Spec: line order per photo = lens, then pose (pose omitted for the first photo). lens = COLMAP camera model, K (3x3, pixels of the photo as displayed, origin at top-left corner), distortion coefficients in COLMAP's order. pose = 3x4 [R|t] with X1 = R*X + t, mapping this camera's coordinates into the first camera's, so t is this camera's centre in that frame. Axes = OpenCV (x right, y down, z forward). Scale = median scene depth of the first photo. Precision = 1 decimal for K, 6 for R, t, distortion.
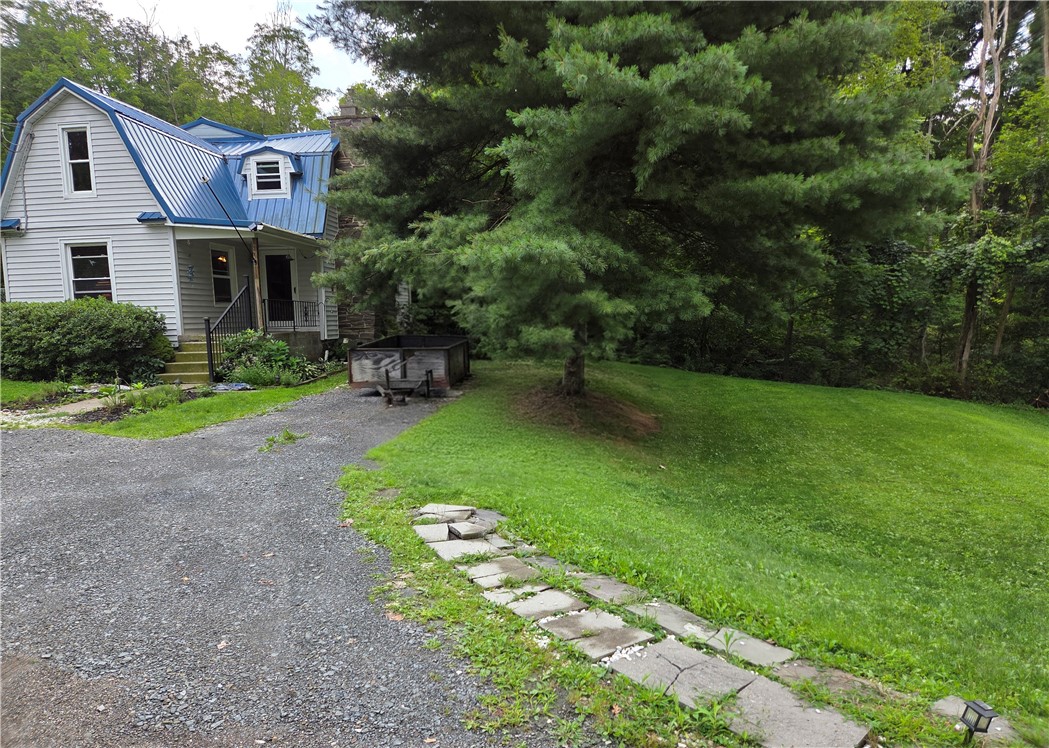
lens RADIAL K [[718.5, 0, 525.1], [0, 718.5, 396.1], [0, 0, 1]] dist [0.081815, -0.059124]
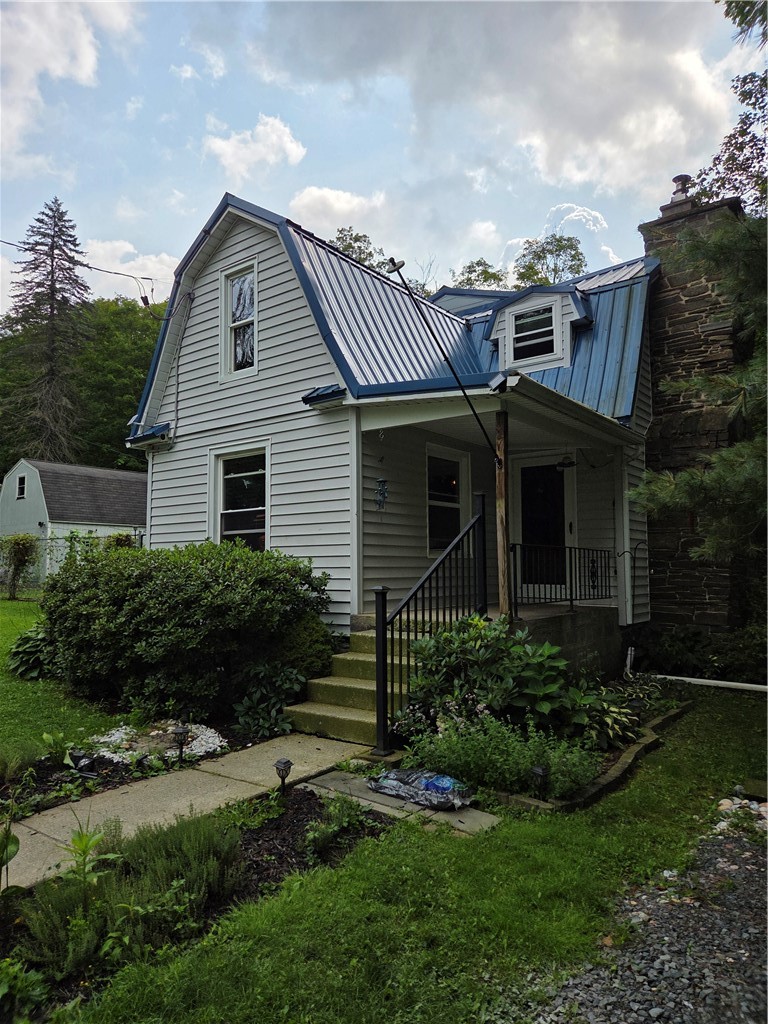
lens RADIAL K [[681.8, 0, 384.0], [0, 681.8, 512.0], [0, 0, 1]] dist [0.051088, 0.000093]
pose [[0.860604, -0.017915, -0.508959, -0.211393], [-0.074105, 0.984339, -0.159952, -0.078675], [0.503854, 0.175371, 0.845799, 0.593930]]
